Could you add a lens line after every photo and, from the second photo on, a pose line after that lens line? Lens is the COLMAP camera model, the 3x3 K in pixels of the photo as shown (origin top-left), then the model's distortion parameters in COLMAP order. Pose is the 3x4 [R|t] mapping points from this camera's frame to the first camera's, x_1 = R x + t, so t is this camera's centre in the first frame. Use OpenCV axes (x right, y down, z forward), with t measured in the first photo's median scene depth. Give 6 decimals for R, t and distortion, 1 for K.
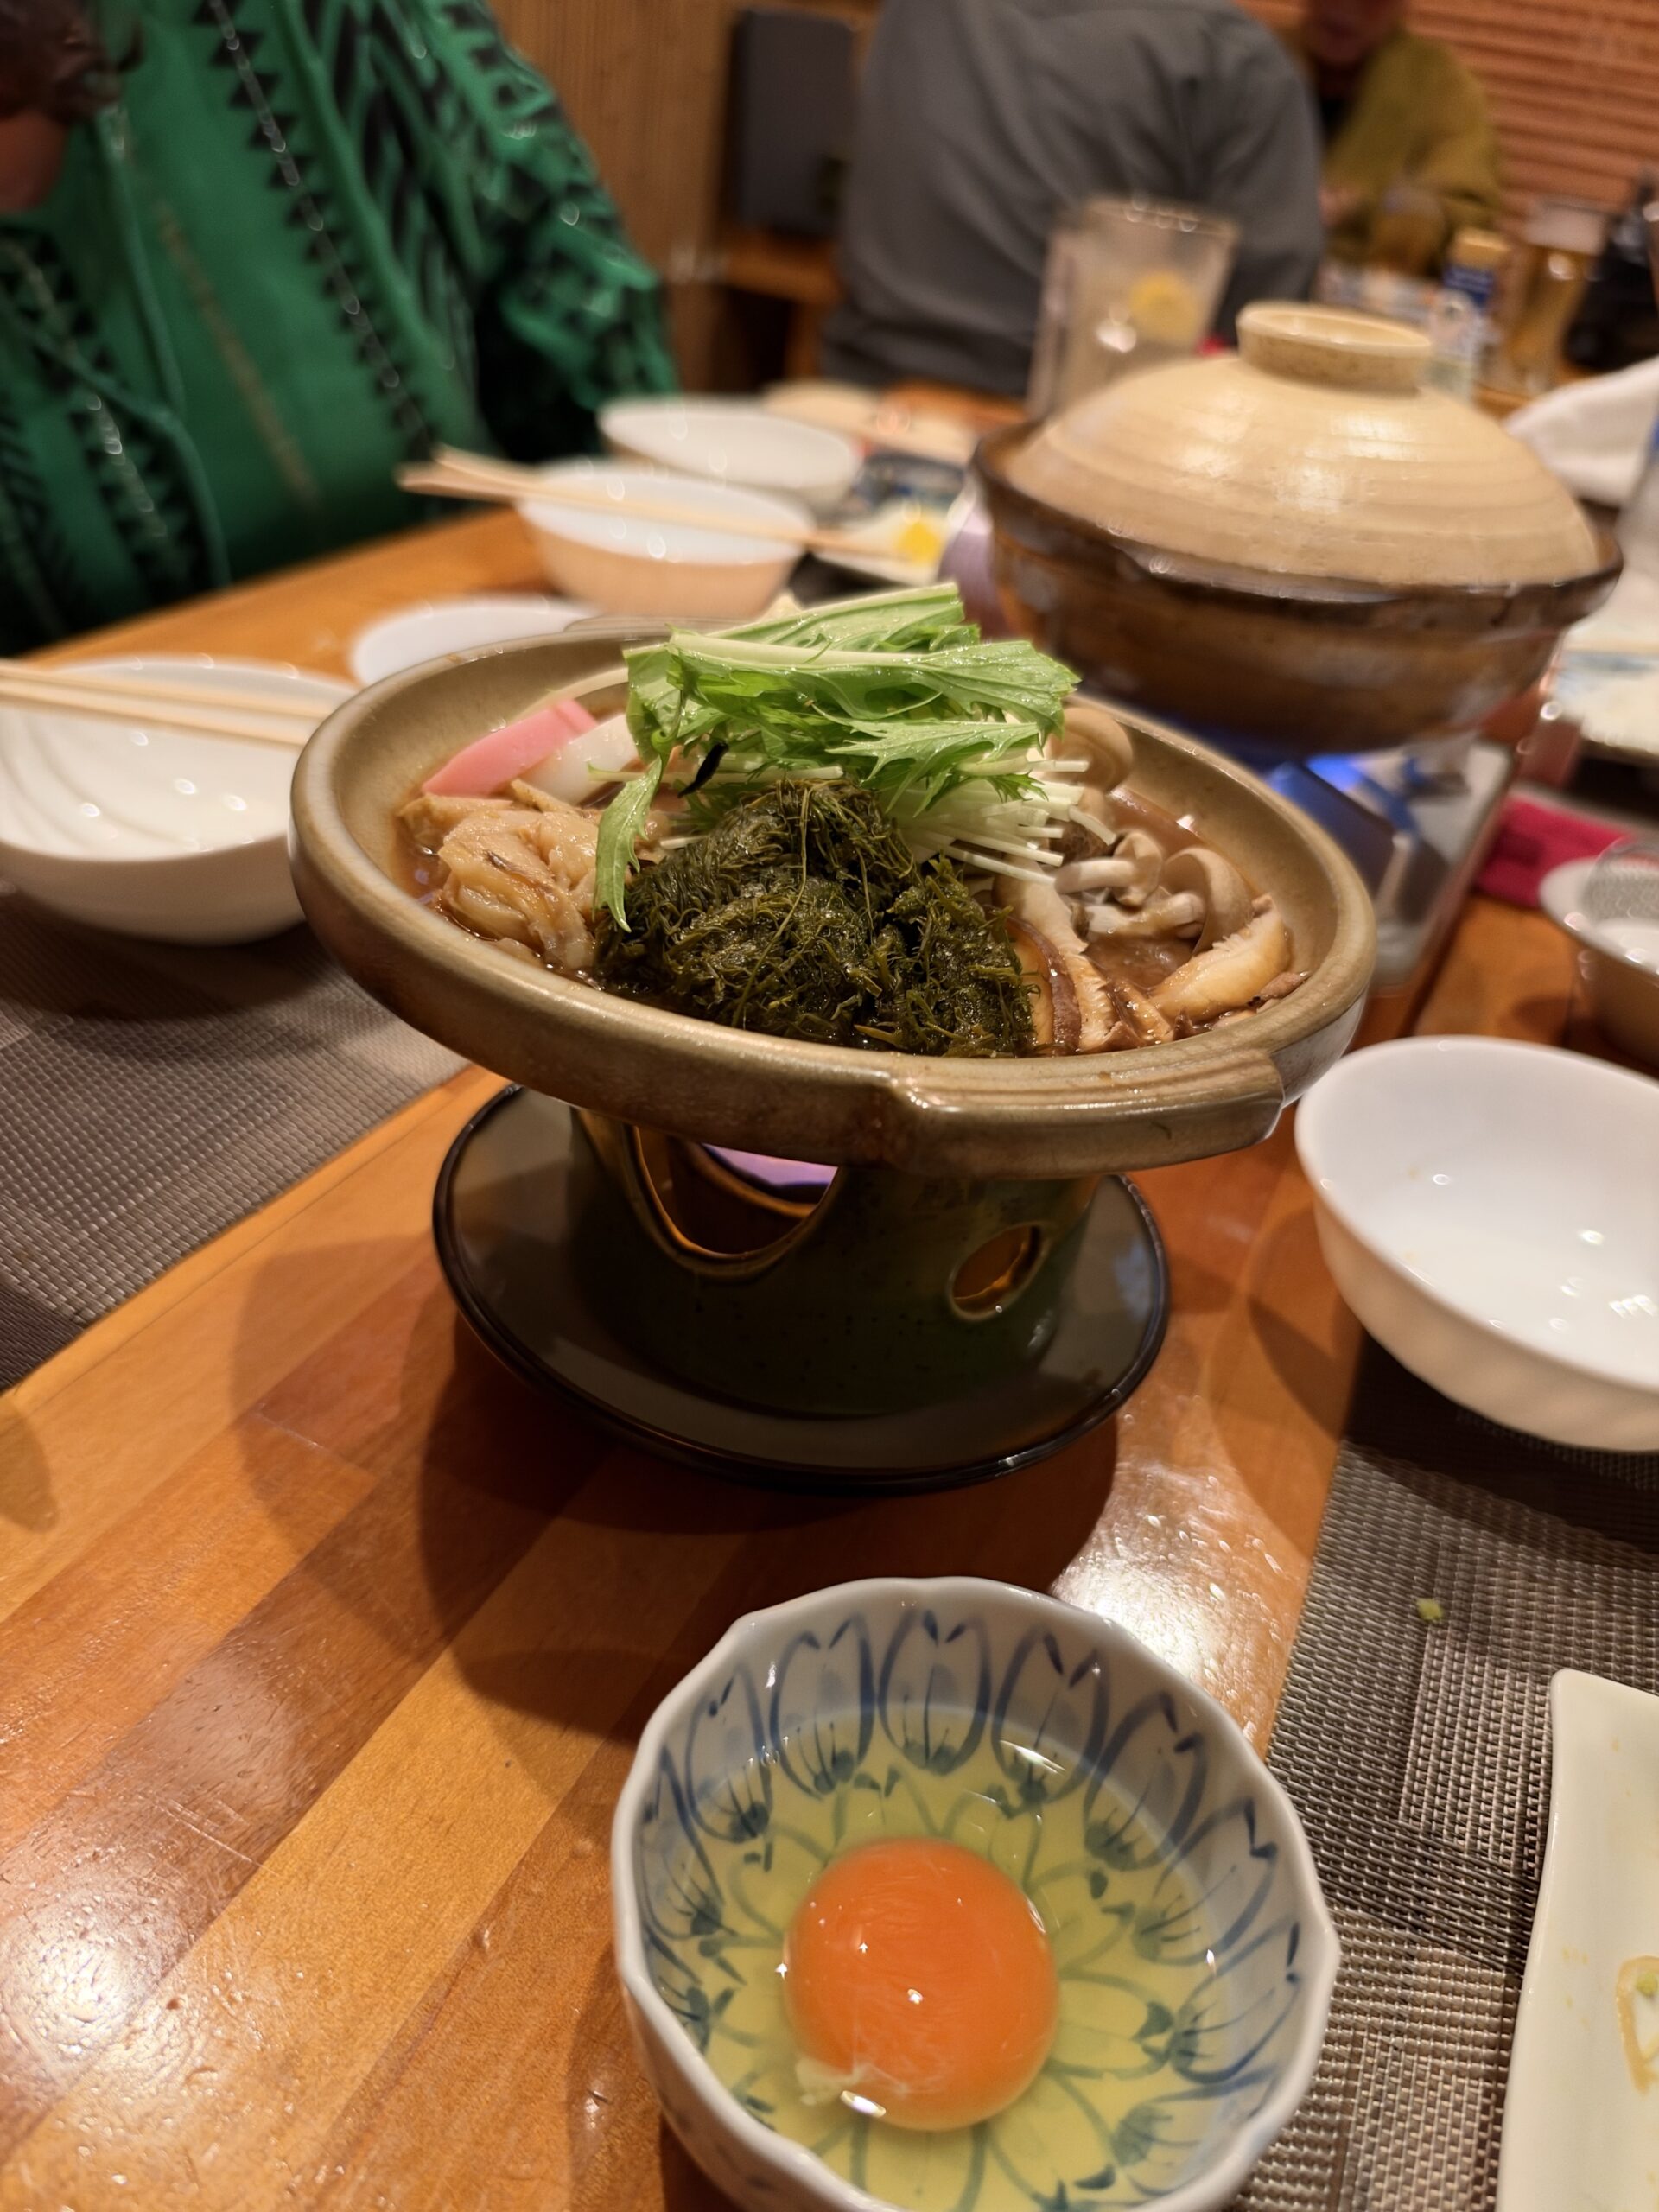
lens RADIAL K [[1684.3, 0, 817.3], [0, 1684.3, 1093.9], [0, 0, 1]] dist [0.072102, -0.254656]
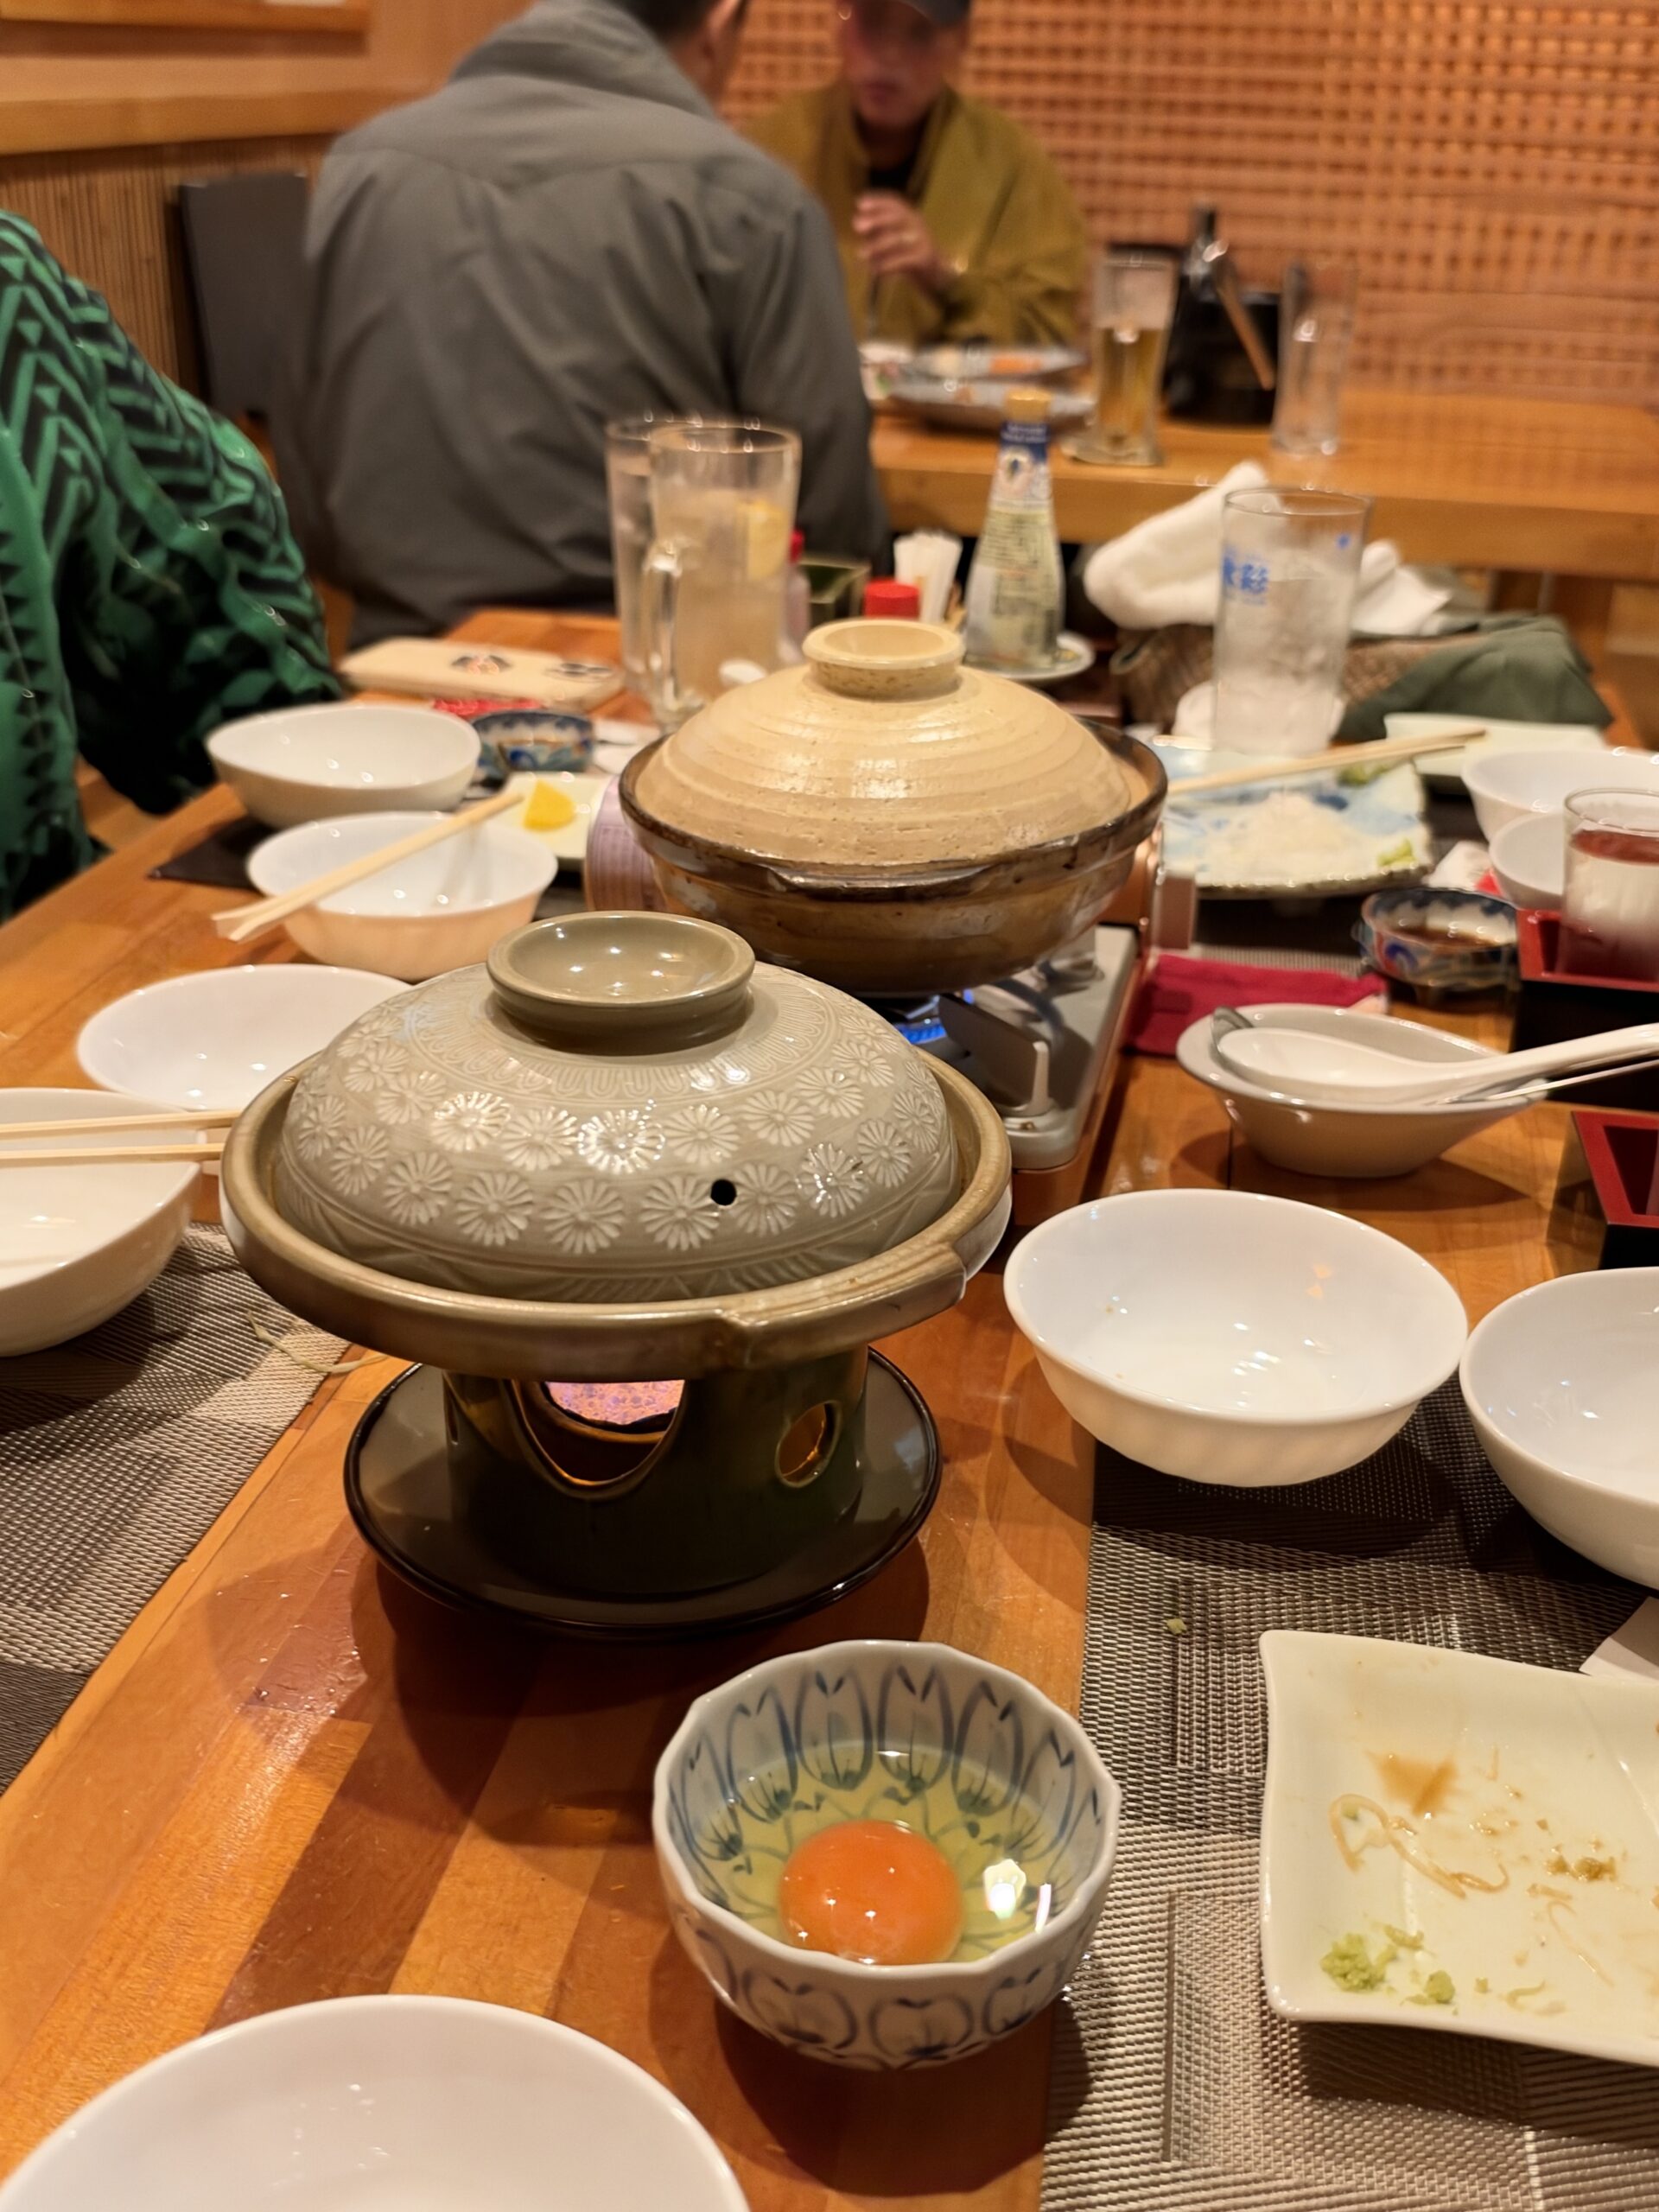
lens RADIAL K [[1956.9, 0, 829.5], [0, 1956.9, 1106.0], [0, 0, 1]] dist [0.060129, -0.003609]
pose [[0.962586, -0.203765, 0.178627, -0.111615], [0.224919, 0.968451, -0.107303, 0.017219], [-0.151127, 0.143465, 0.978048, -0.635151]]
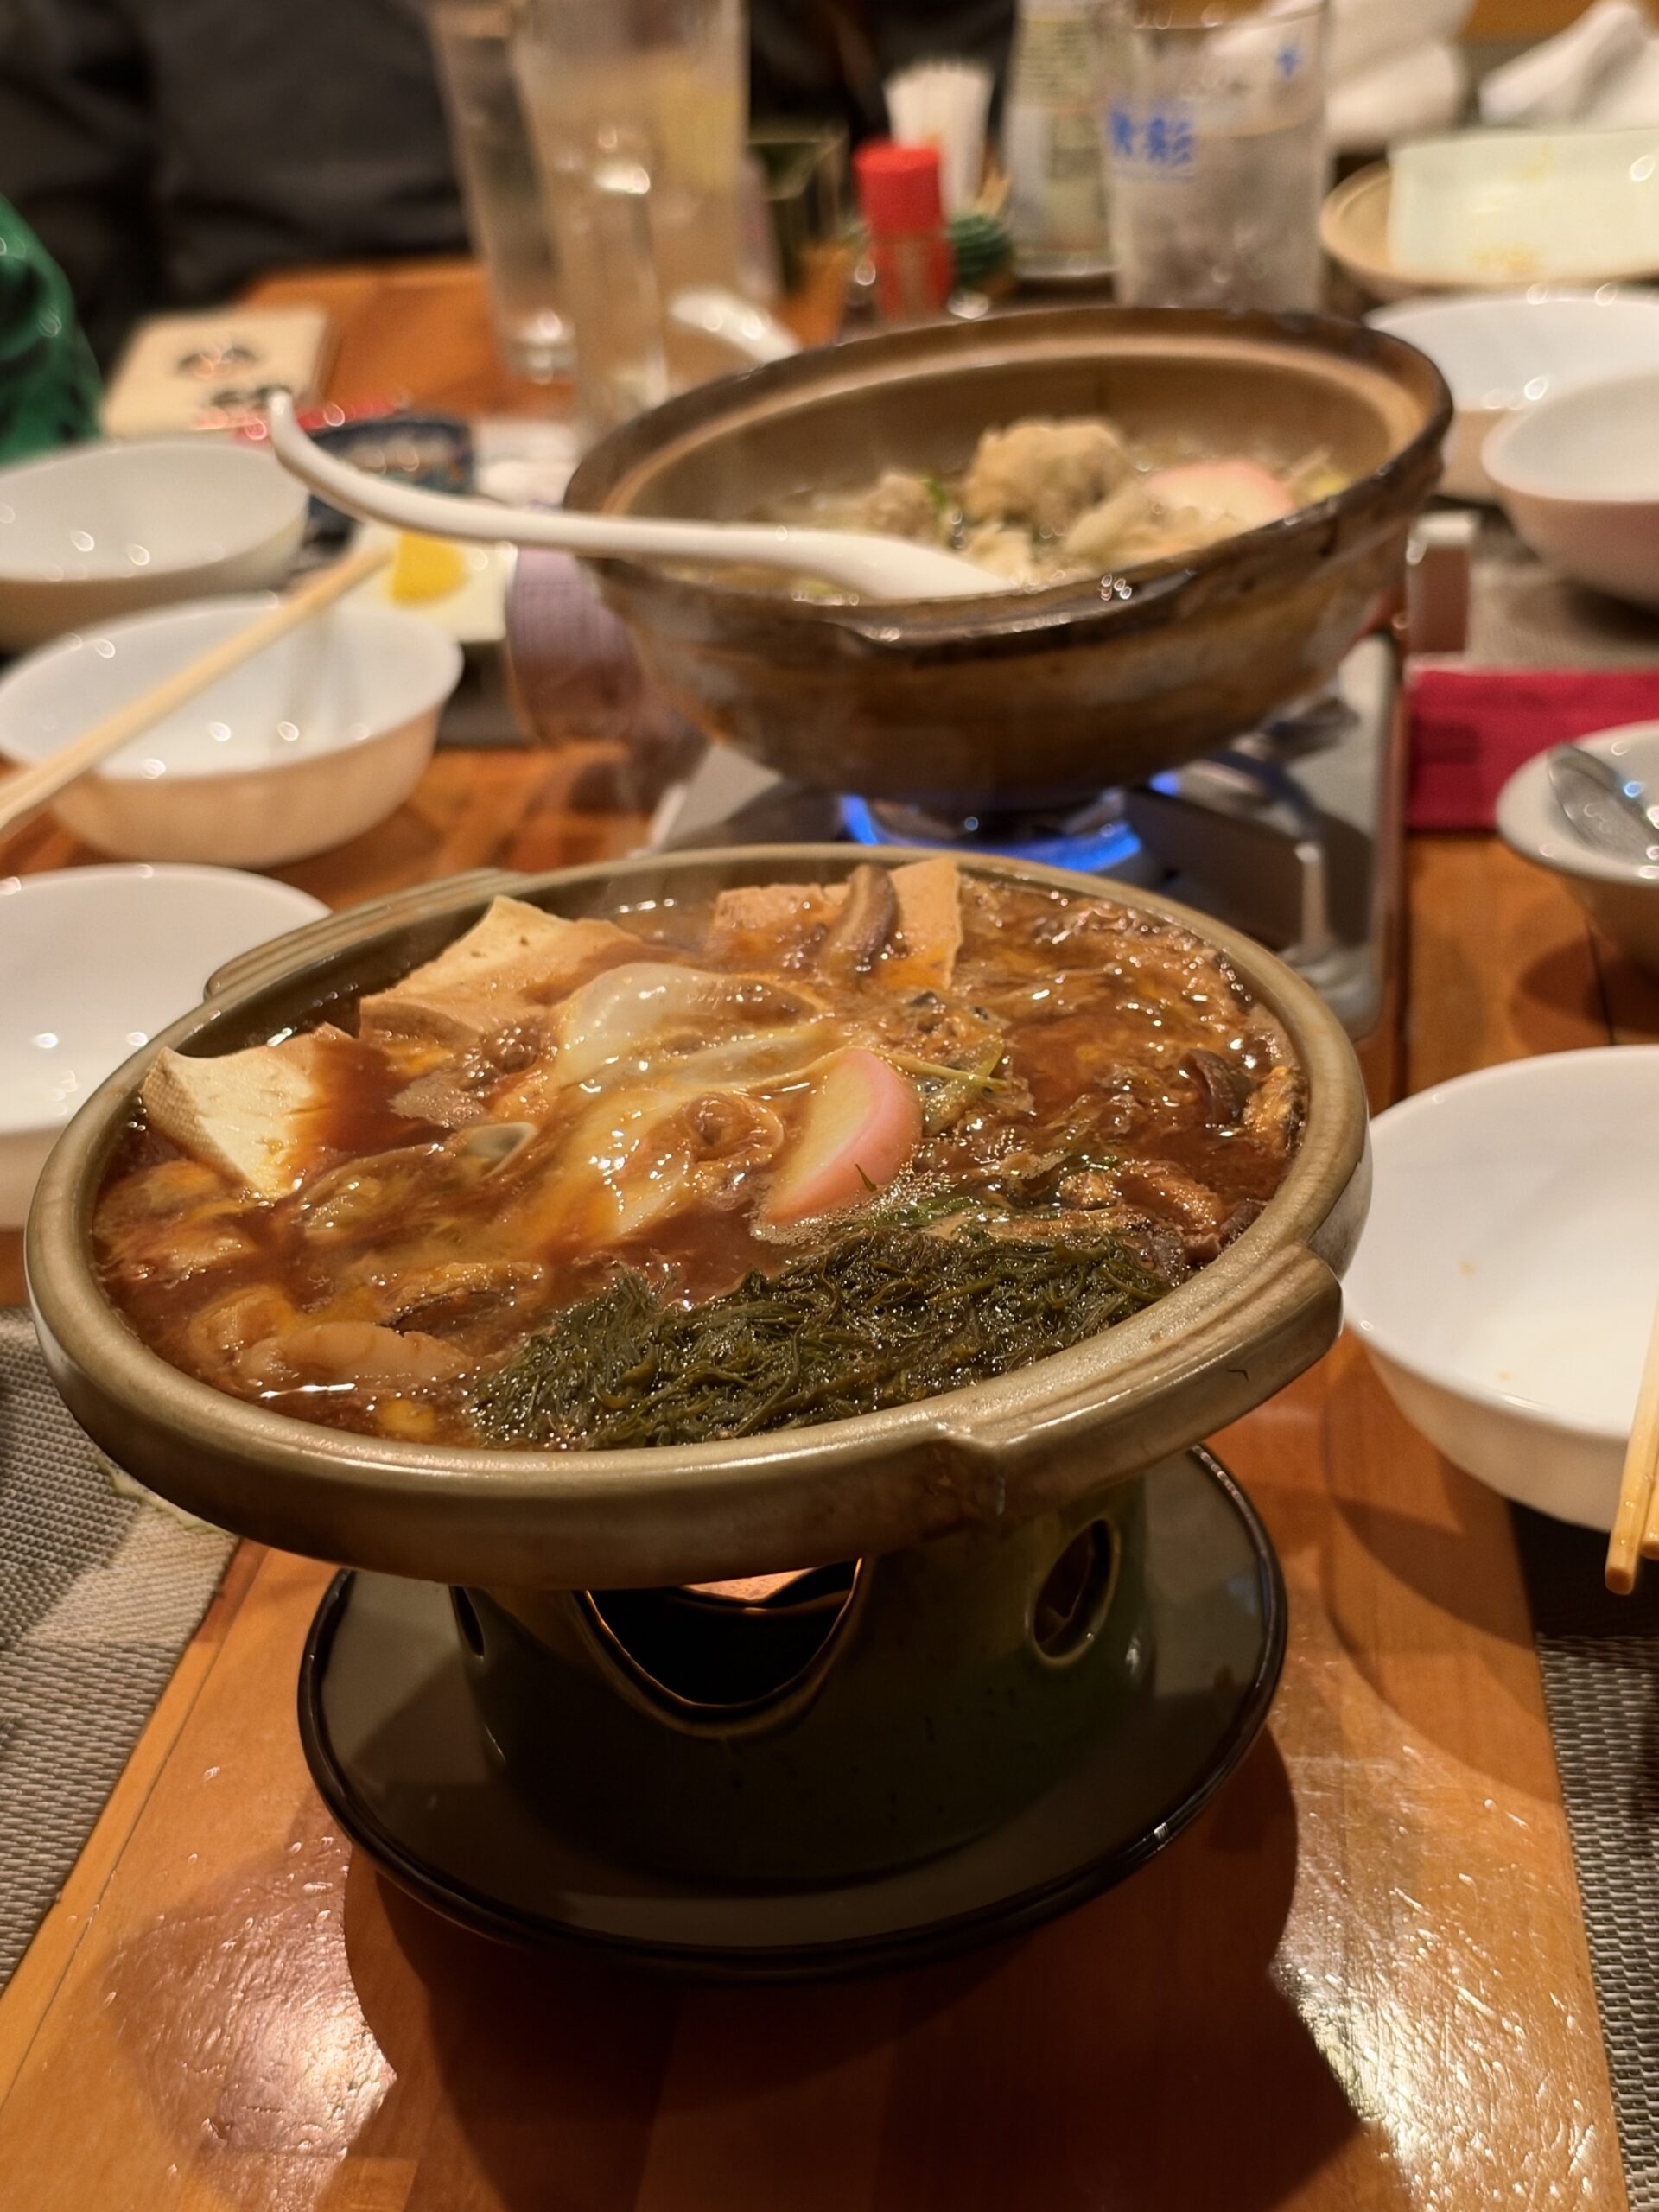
lens RADIAL K [[2877.3, 0, 828.9], [0, 2877.3, 1081.0], [0, 0, 1]] dist [0.081656, -0.044571]
pose [[0.929969, -0.335275, 0.150825, -0.136978], [0.348333, 0.934765, -0.069850, -0.072287], [-0.117567, 0.117496, 0.986090, -0.391049]]
